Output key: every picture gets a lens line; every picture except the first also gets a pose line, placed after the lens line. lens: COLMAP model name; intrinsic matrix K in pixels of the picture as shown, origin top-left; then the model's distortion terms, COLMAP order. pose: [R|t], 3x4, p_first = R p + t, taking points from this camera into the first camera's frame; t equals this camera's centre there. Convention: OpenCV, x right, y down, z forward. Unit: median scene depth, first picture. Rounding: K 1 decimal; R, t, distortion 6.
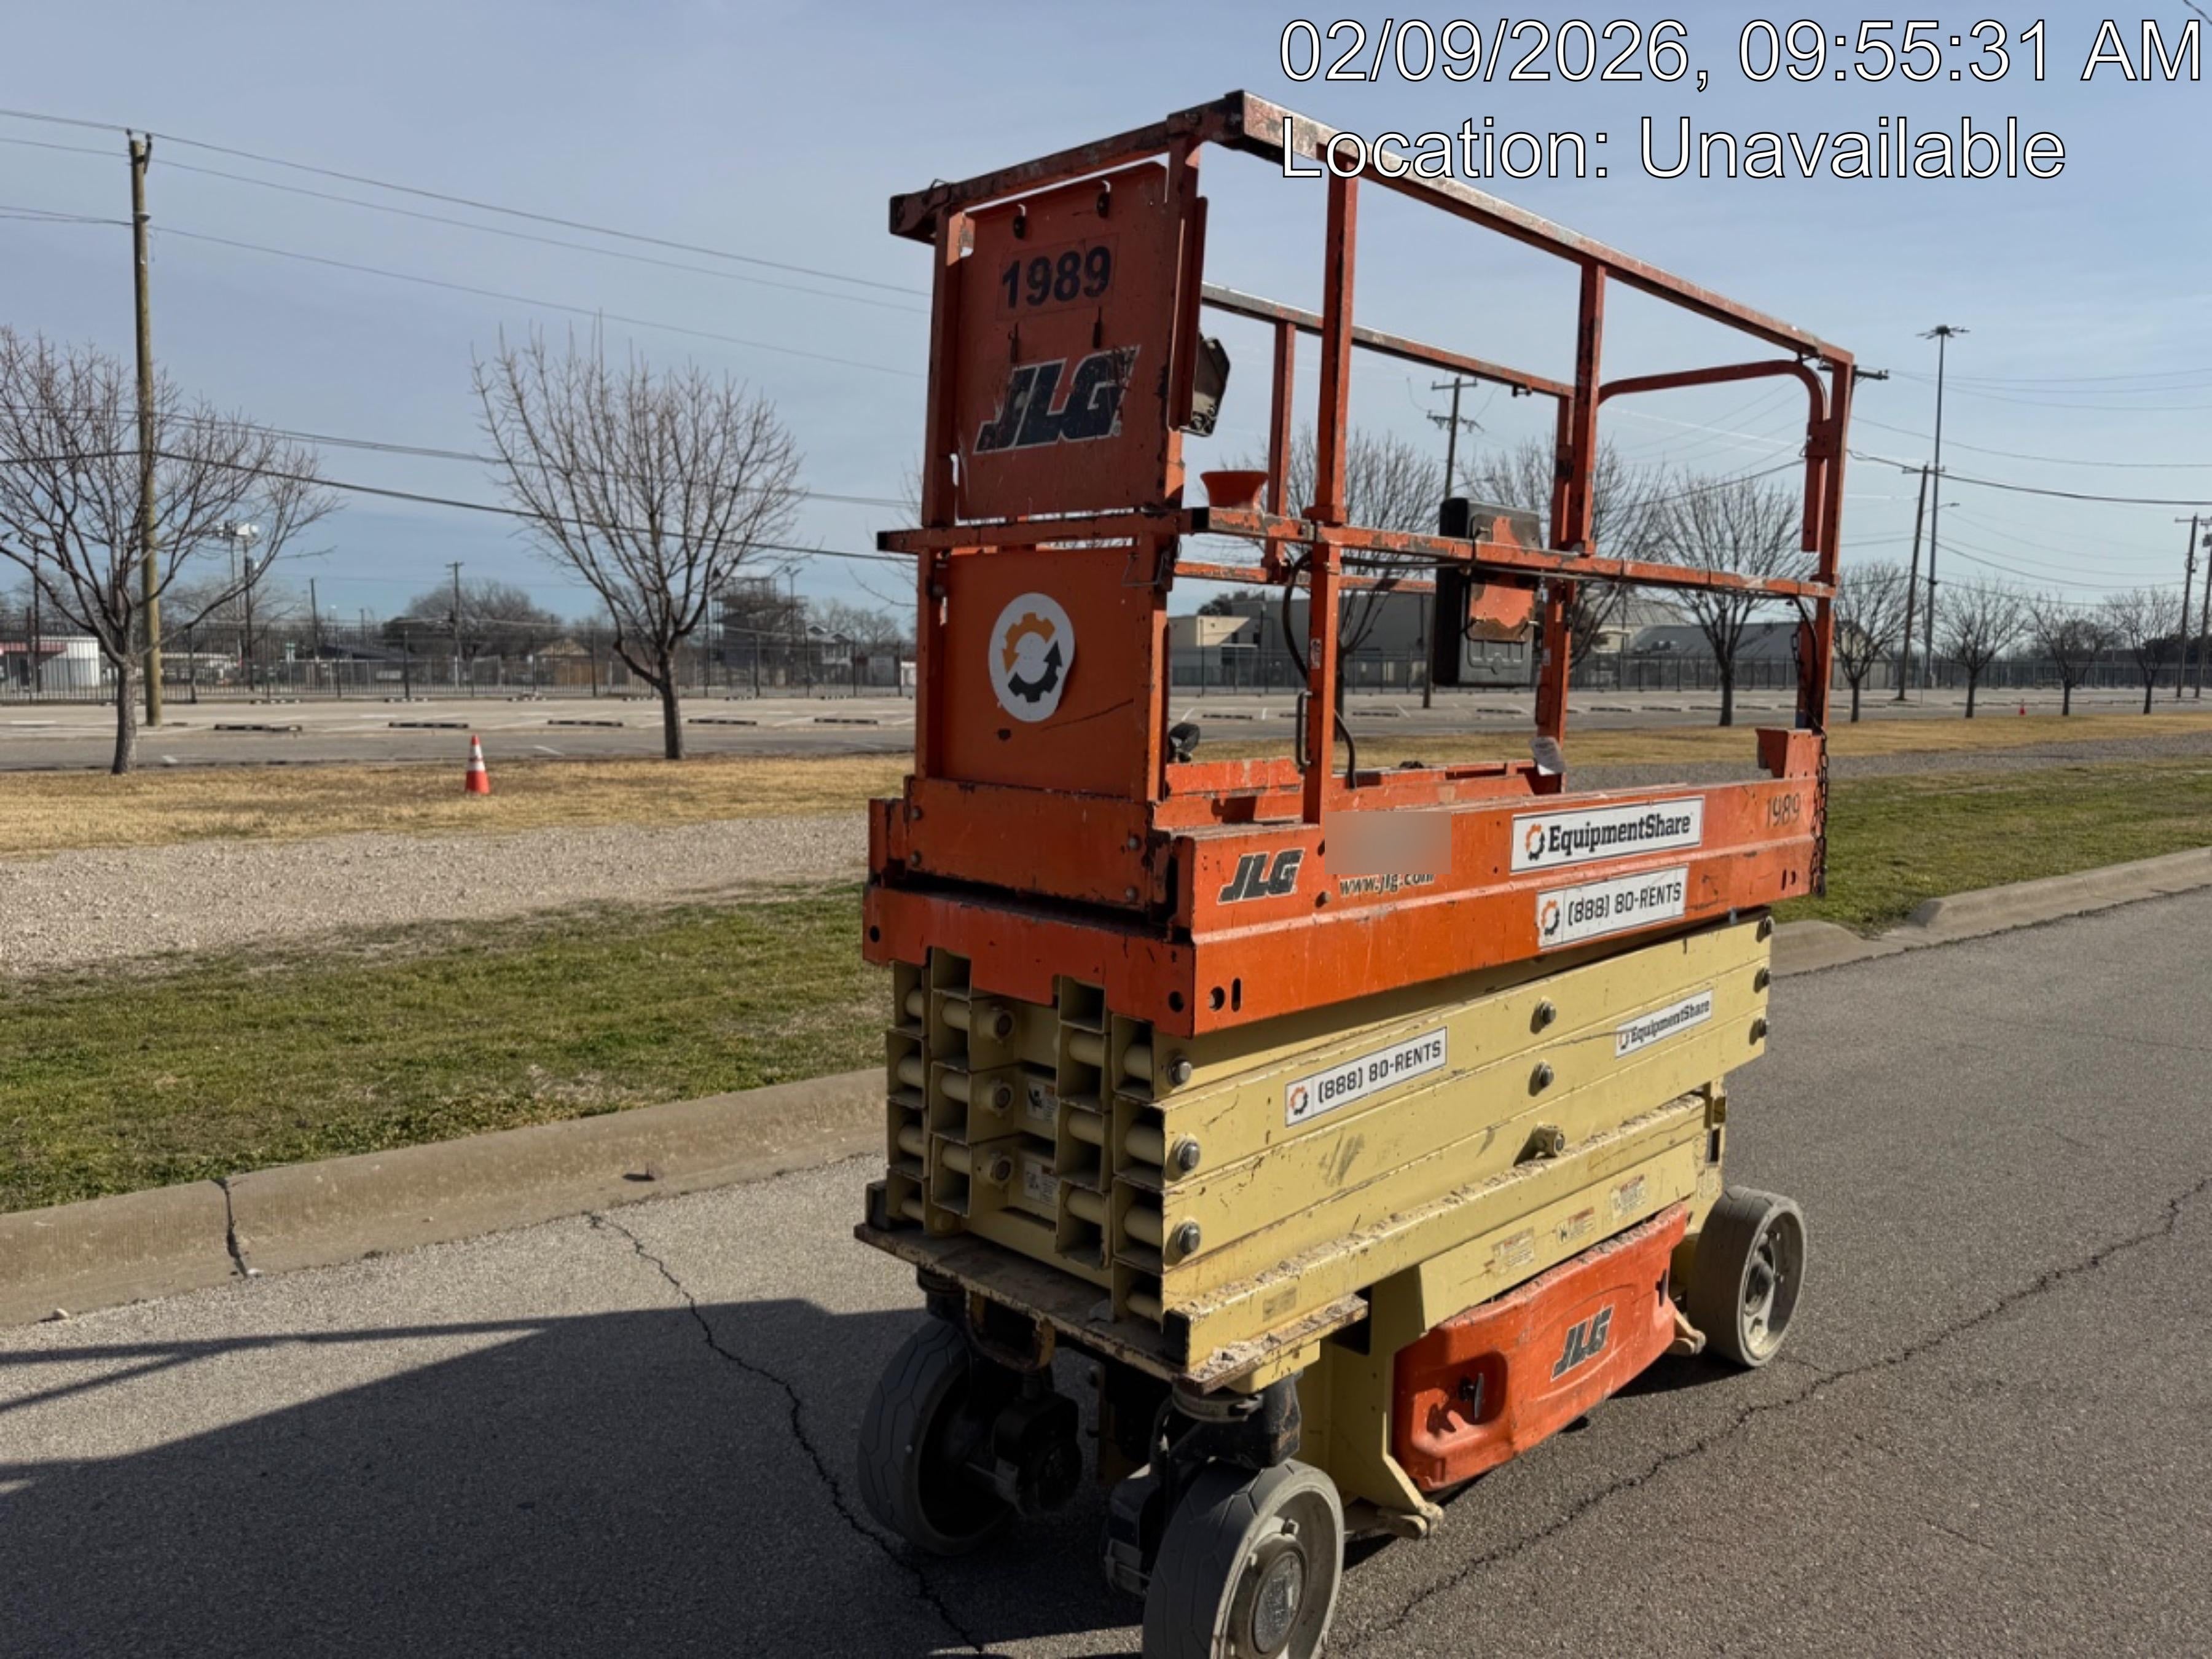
lens RADIAL K [[1578.2, 0, 1105.7], [0, 1578.2, 817.1], [0, 0, 1]] dist [0.084382, -0.000455]
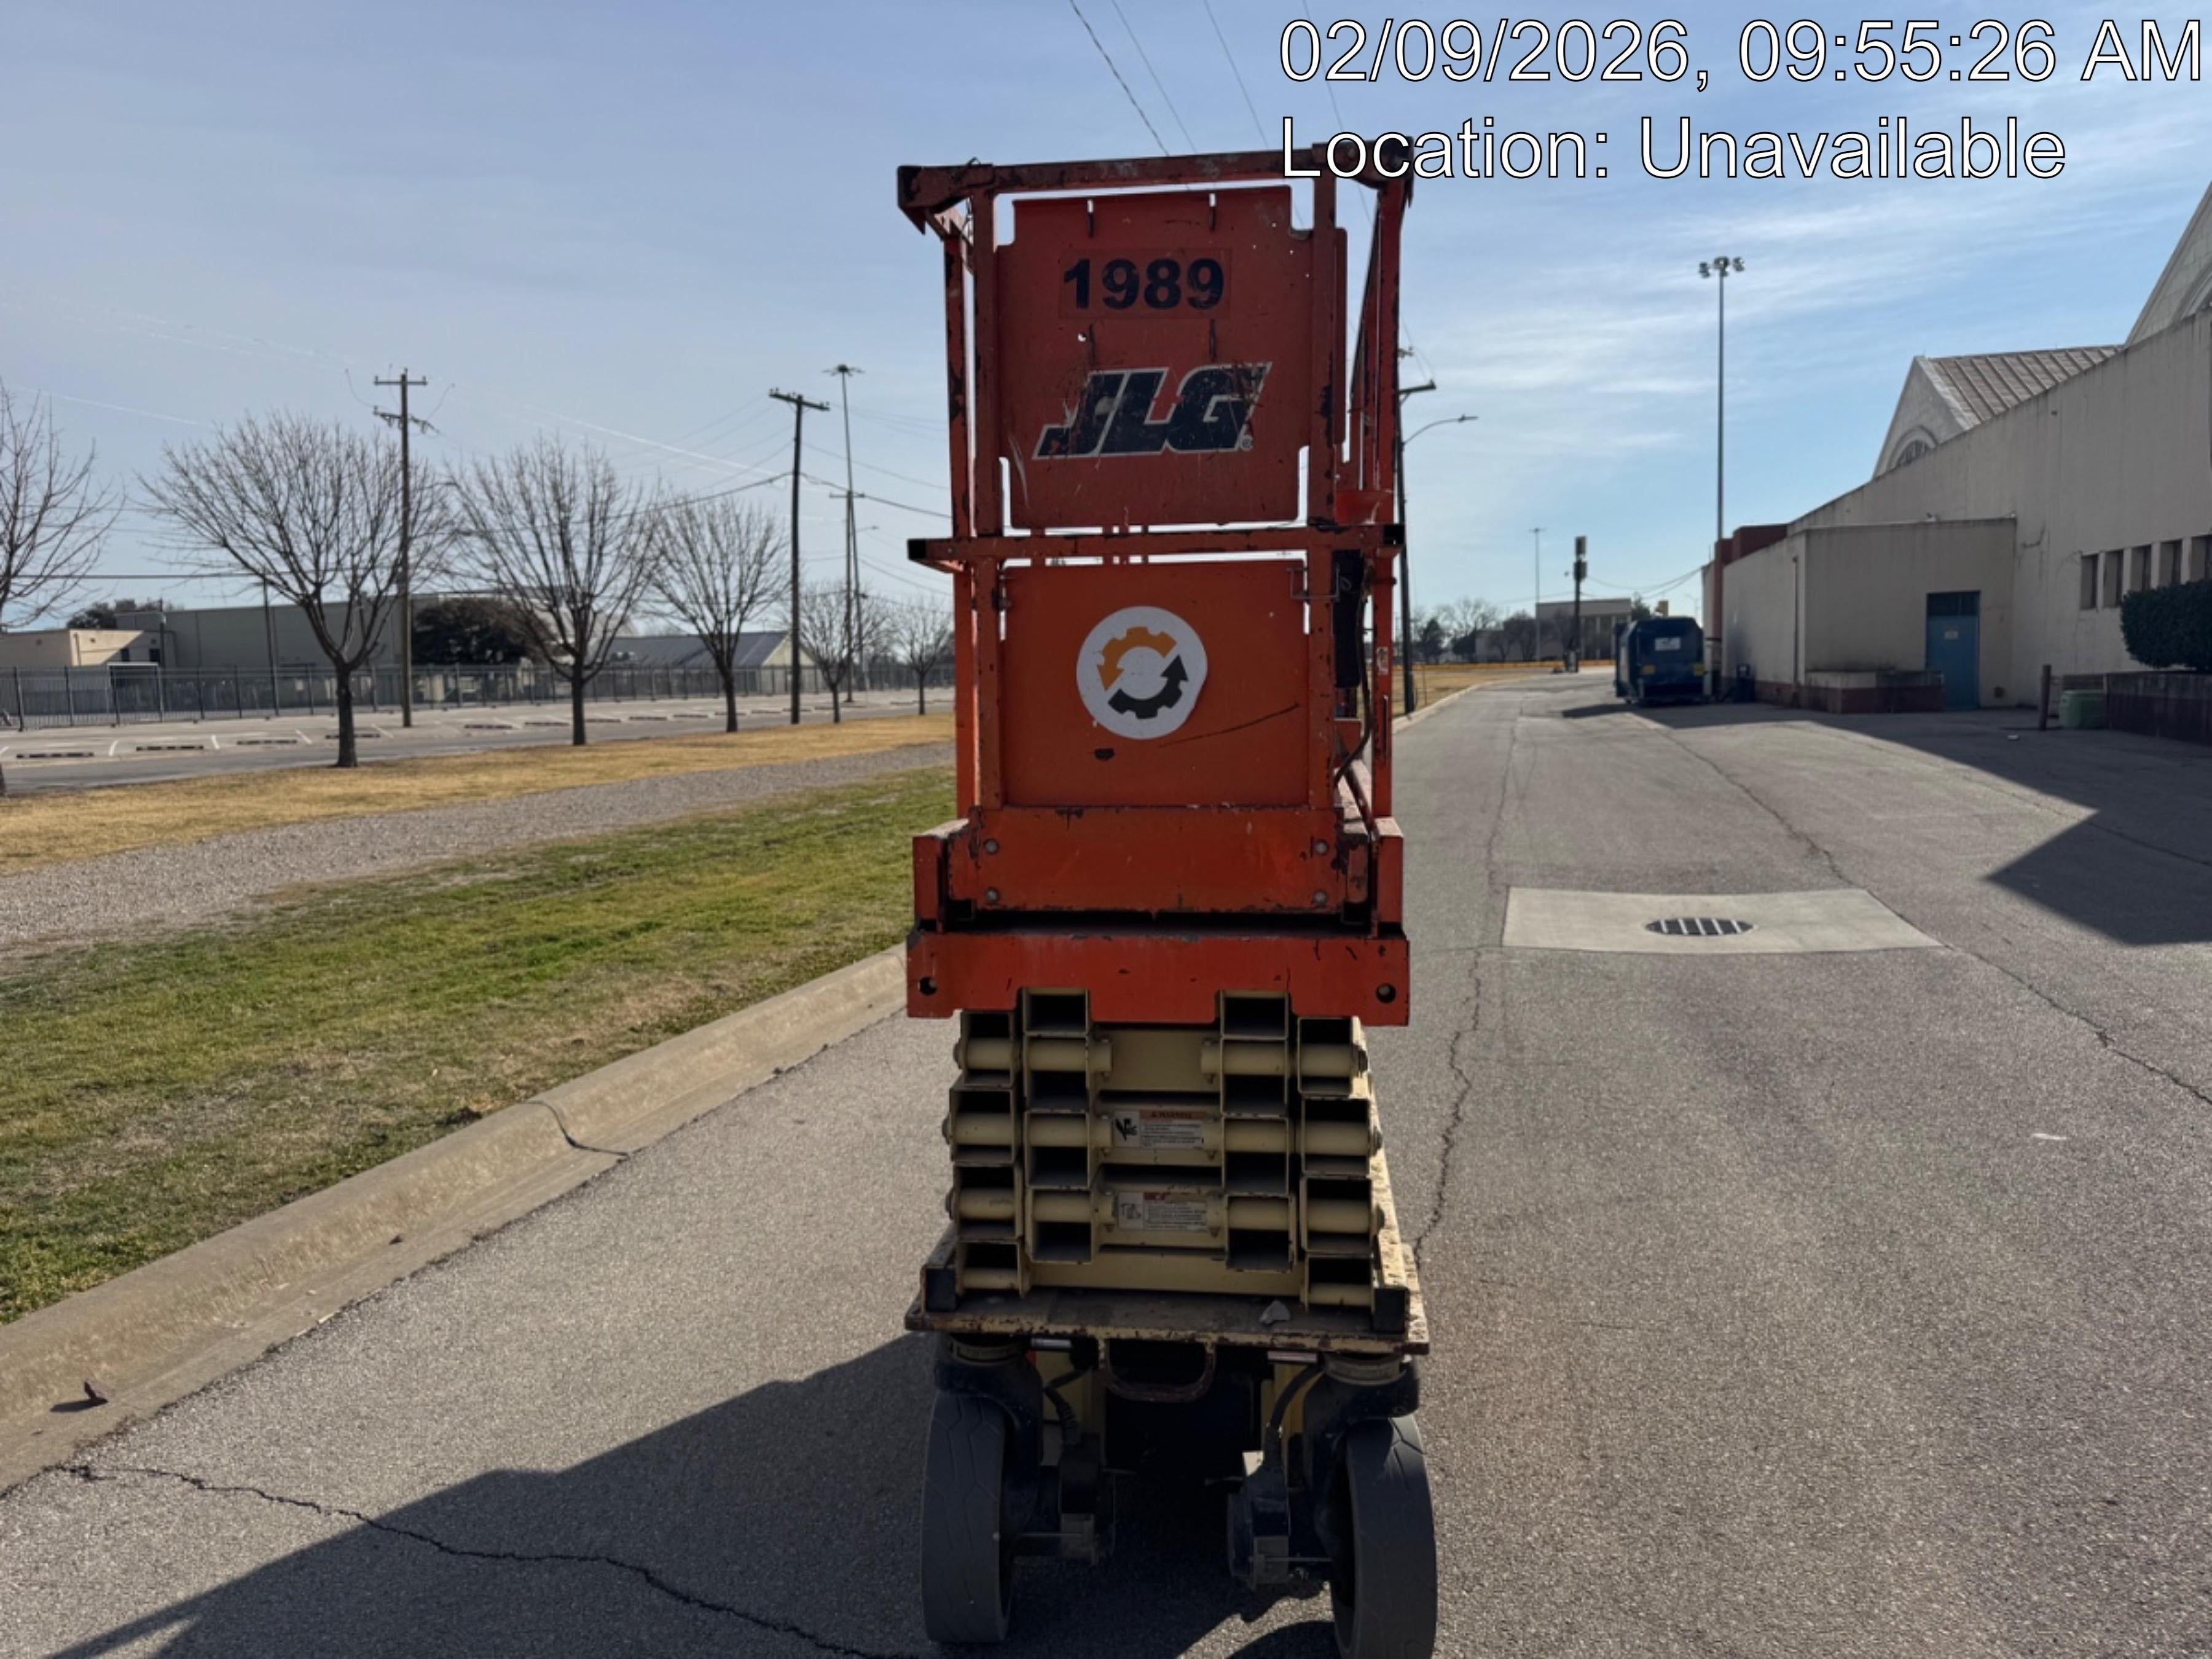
lens RADIAL K [[1554.2, 0, 1133.1], [0, 1554.2, 831.9], [0, 0, 1]] dist [0.085622, -0.086056]
pose [[0.797875, -0.091008, 0.595913, -0.615030], [0.088458, 0.995513, 0.033599, -0.035369], [-0.596297, 0.025905, 0.802346, 0.232441]]
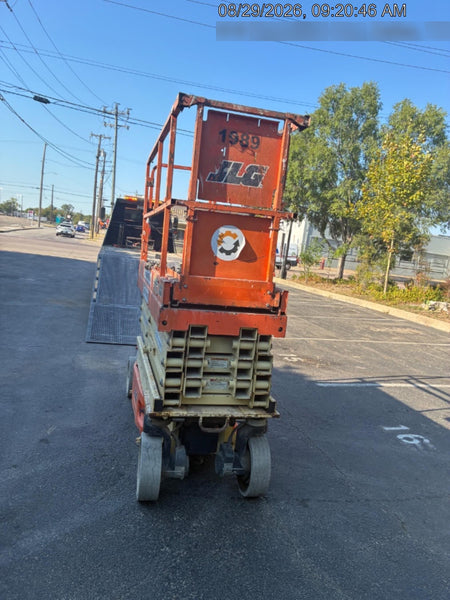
lens RADIAL K [[421.6, 0, 203.5], [0, 421.6, 300.9], [0, 0, 1]] dist [0.085622, -0.086056]
pose [[0.537285, -0.079227, 0.839671, -0.891183], [-0.008444, 0.995023, 0.099288, -0.062508], [-0.843359, -0.060436, 0.533942, 0.503710]]
